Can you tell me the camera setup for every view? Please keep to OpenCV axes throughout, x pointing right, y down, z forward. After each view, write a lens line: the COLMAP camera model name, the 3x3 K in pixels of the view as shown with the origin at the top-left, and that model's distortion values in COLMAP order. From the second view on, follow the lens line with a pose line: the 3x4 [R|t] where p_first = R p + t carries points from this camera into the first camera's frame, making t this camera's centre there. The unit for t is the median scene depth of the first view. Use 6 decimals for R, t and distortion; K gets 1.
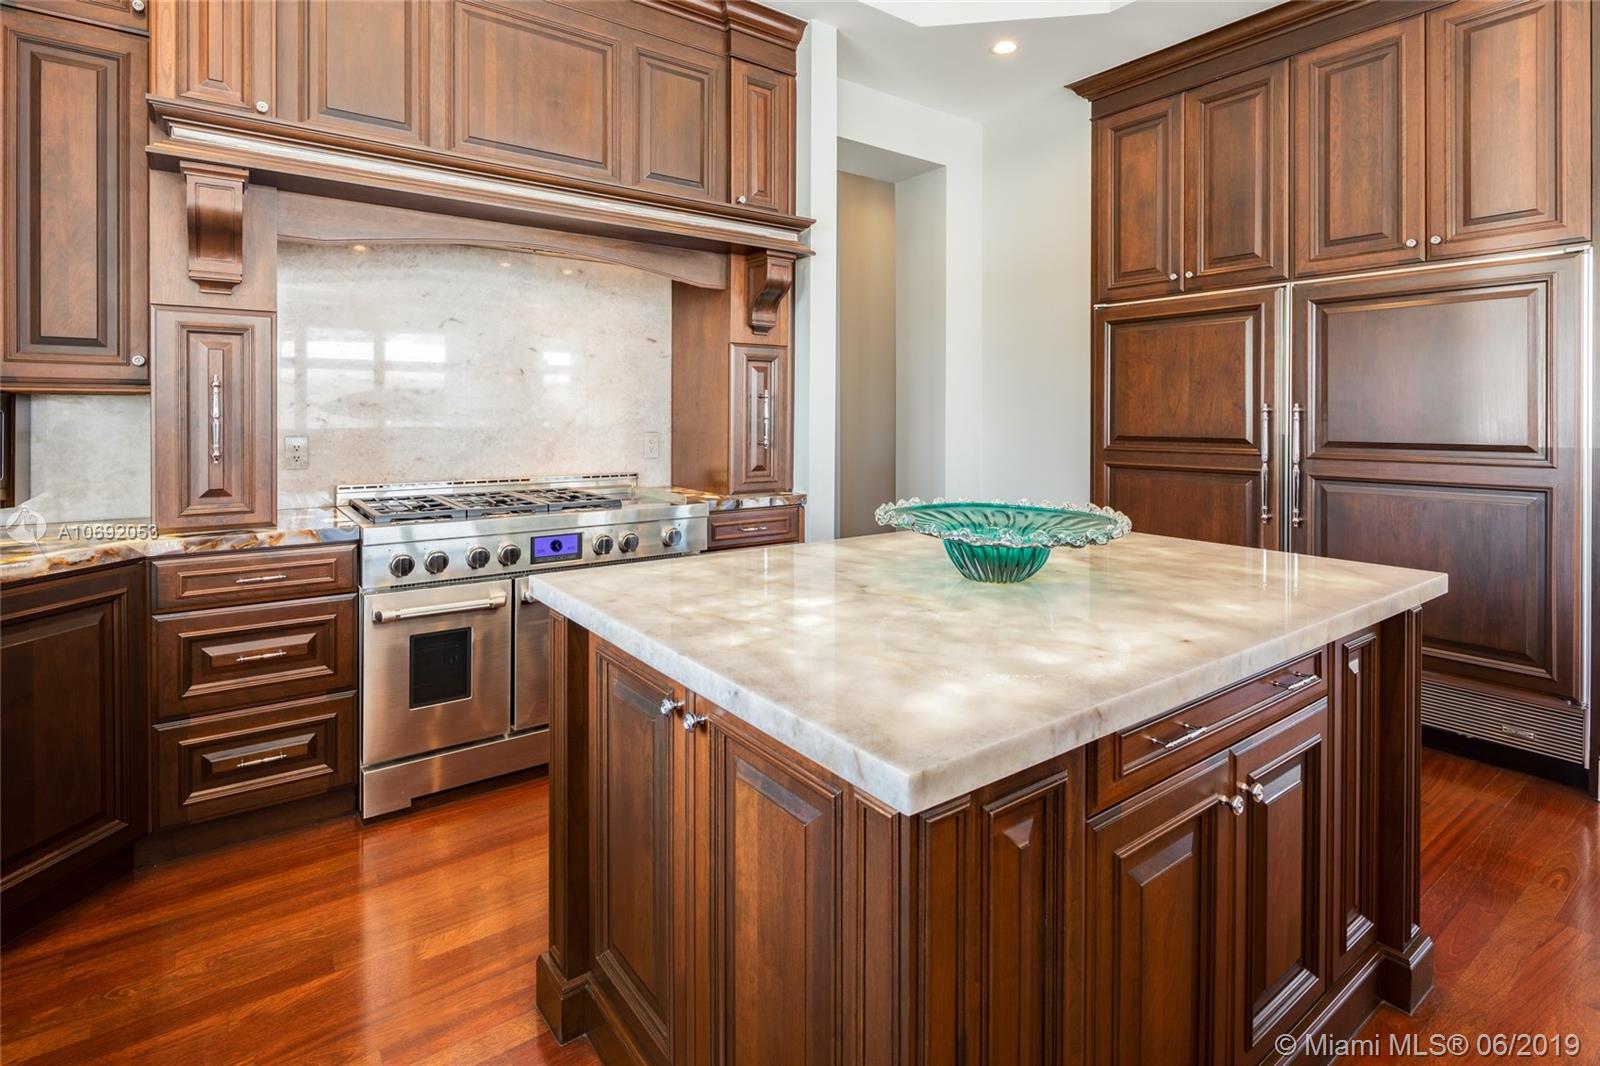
lens RADIAL K [[788.2, 0, 796.4], [0, 788.2, 414.5], [0, 0, 1]] dist [0.000267, -0.000029]
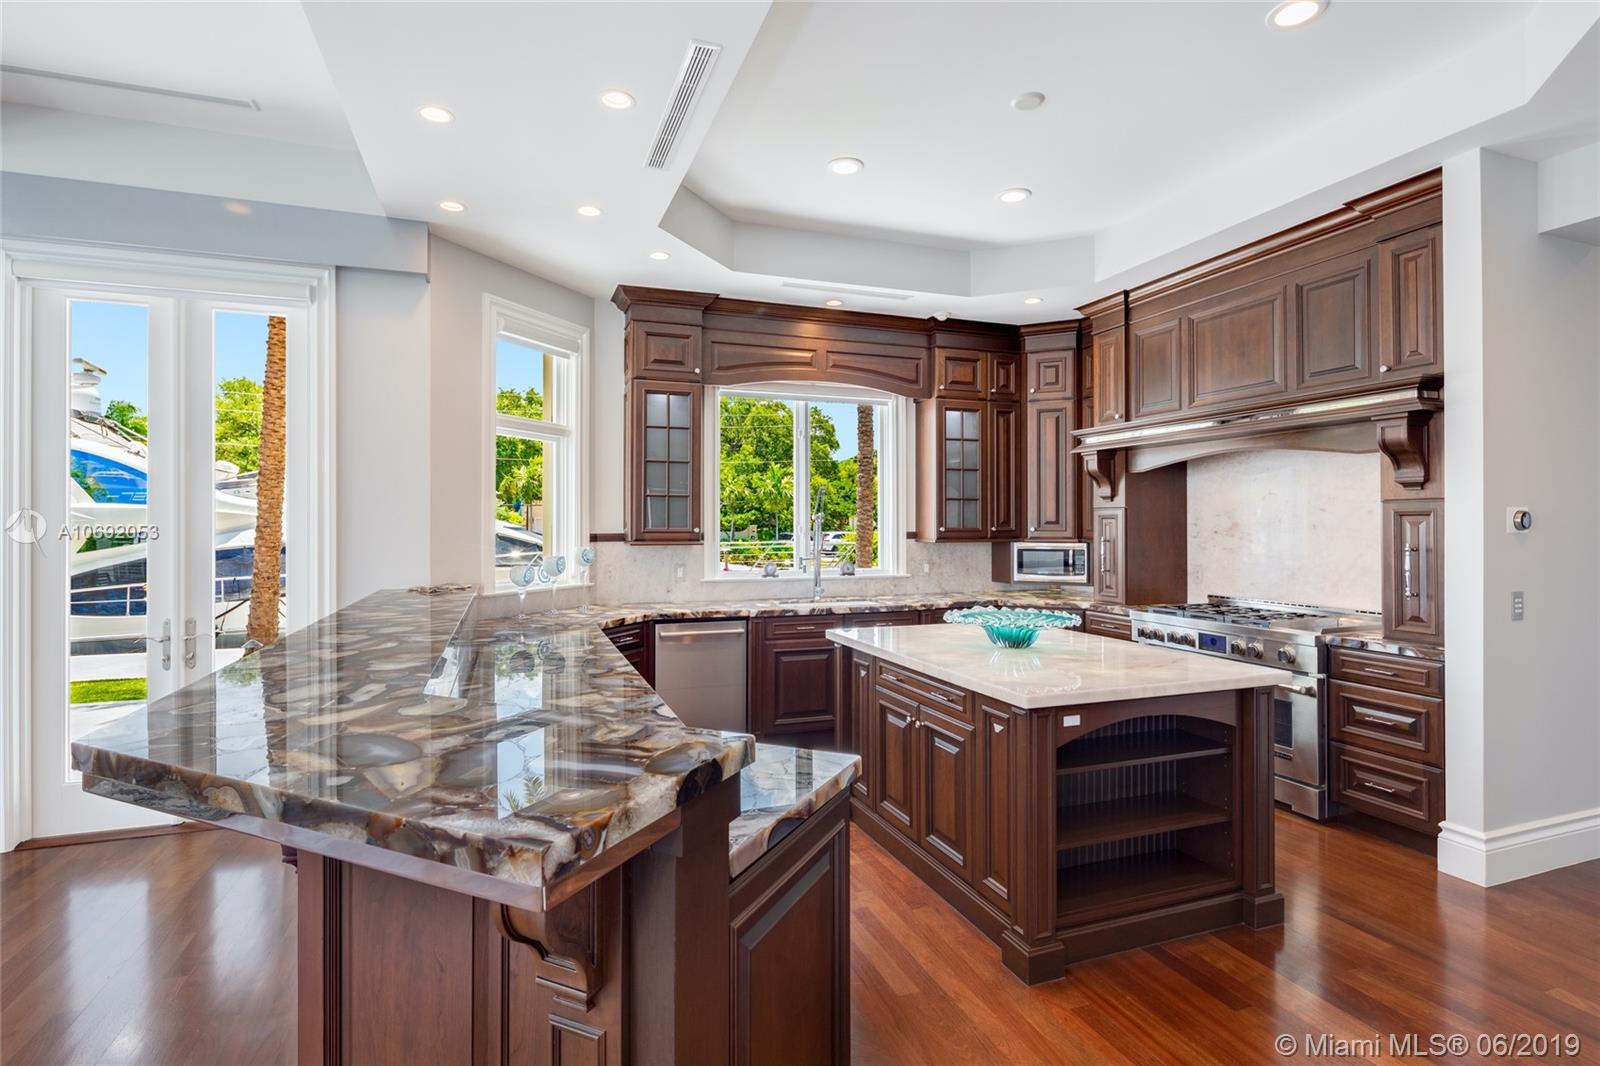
lens RADIAL K [[787.6, 0, 795.0], [0, 787.6, 525.1], [0, 0, 1]] dist [0.000882, -0.000291]
pose [[-0.278309, -0.003153, -0.960486, 1.198795], [-0.000460, 0.999995, -0.003150, -0.052413], [0.960492, -0.000435, -0.278309, 0.517448]]
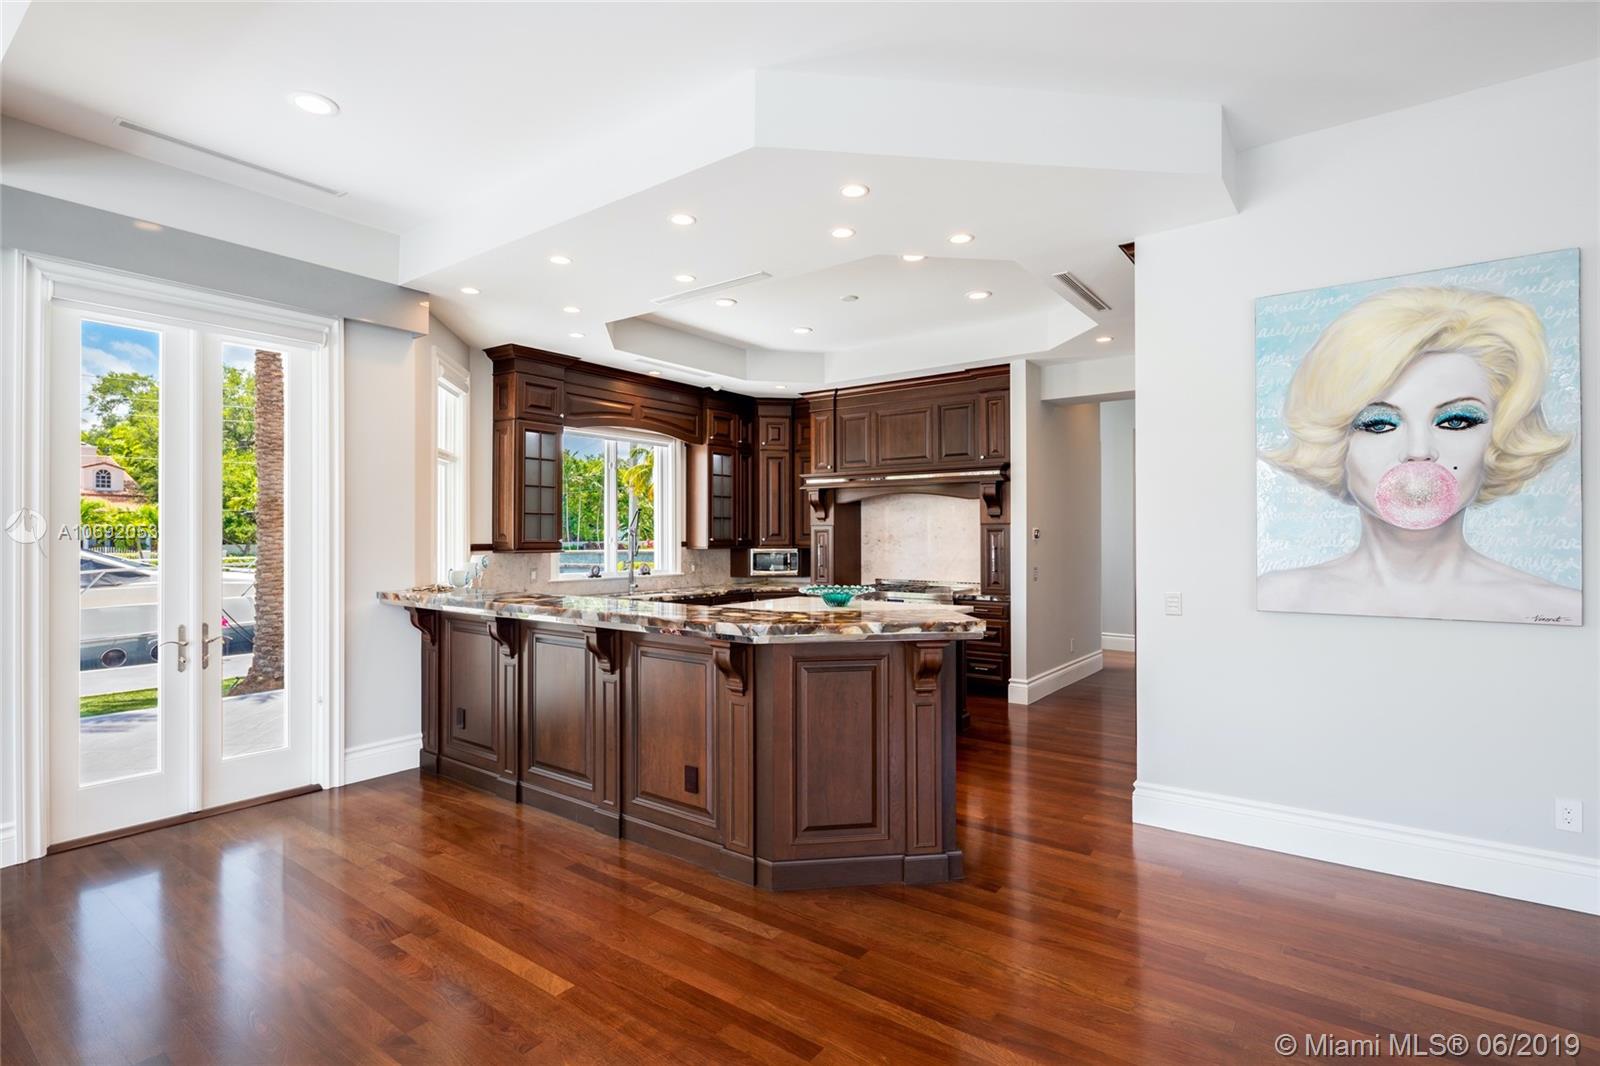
lens RADIAL K [[771.0, 0, 800.0], [0, 771.0, 533.0], [0, 0, 1]] dist [0.001433, -0.000114]
pose [[0.292827, -0.007520, -0.956136, 1.783937], [0.002648, 0.999972, -0.007053, -0.051364], [0.956162, -0.000467, 0.292839, -0.089026]]
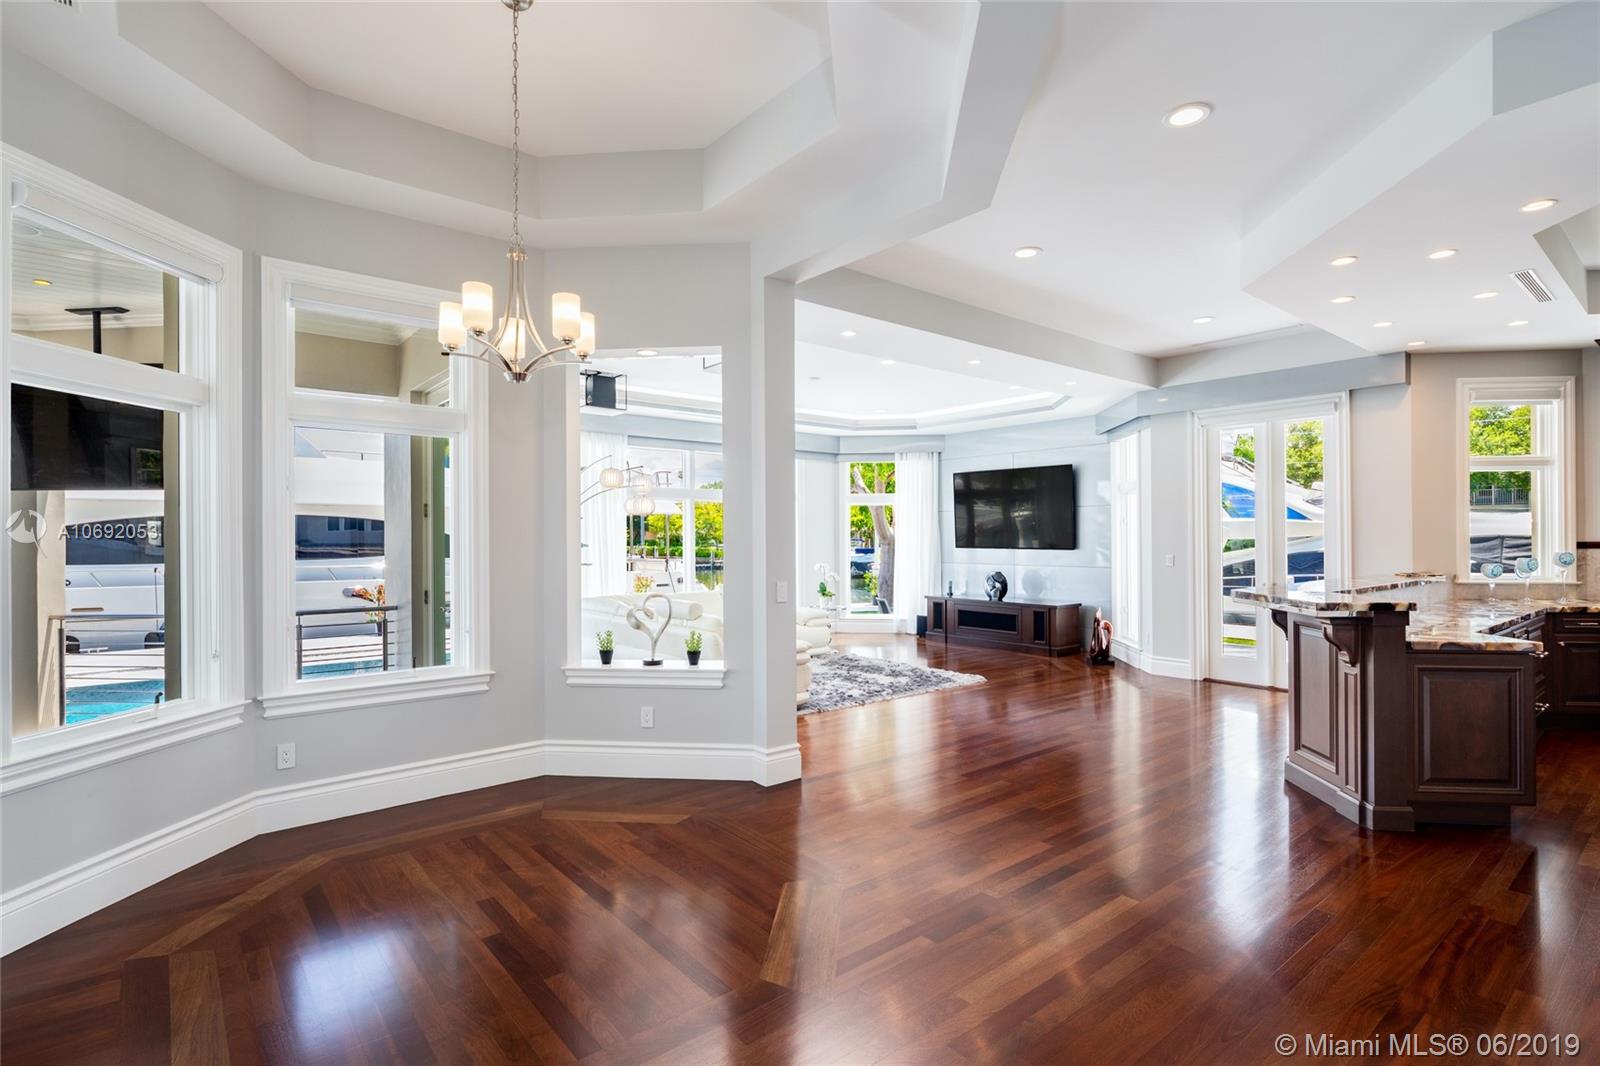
lens RADIAL K [[771.0, 0, 800.0], [0, 771.0, 533.0], [0, 0, 1]] dist [0.001433, -0.000114]
pose [[-0.998461, -0.000209, -0.055454, 1.807231], [0.000037, 0.999990, -0.004428, -0.053619], [0.055454, -0.004423, -0.998451, 1.462170]]
